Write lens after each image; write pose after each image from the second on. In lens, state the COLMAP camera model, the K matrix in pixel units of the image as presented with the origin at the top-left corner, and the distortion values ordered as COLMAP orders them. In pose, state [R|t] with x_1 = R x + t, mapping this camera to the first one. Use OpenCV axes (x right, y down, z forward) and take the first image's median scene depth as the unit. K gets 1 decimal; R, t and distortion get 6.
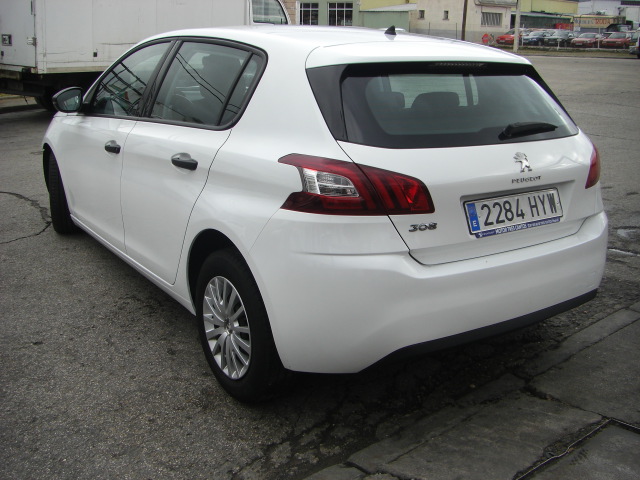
lens RADIAL K [[697.7, 0, 320.0], [0, 697.7, 240.0], [0, 0, 1]] dist [-0.158248, 0.059760]
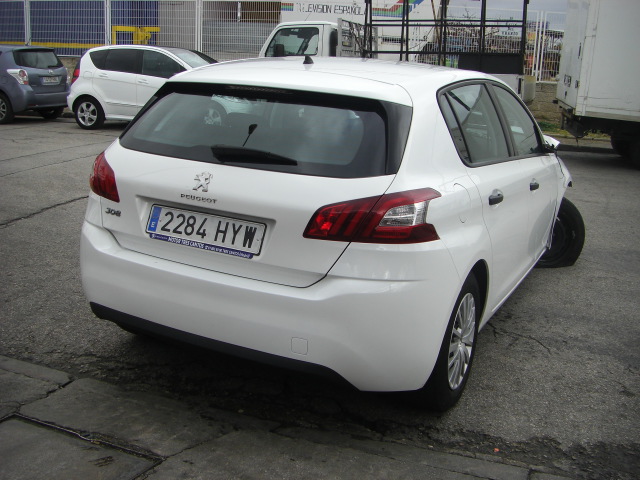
lens RADIAL K [[697.7, 0, 320.0], [0, 697.7, 240.0], [0, 0, 1]] dist [-0.158248, 0.059760]
pose [[0.503952, 0.233117, -0.831679, 1.237951], [-0.292600, 0.952032, 0.089553, -0.171258], [0.812661, 0.198219, 0.547988, 0.586302]]
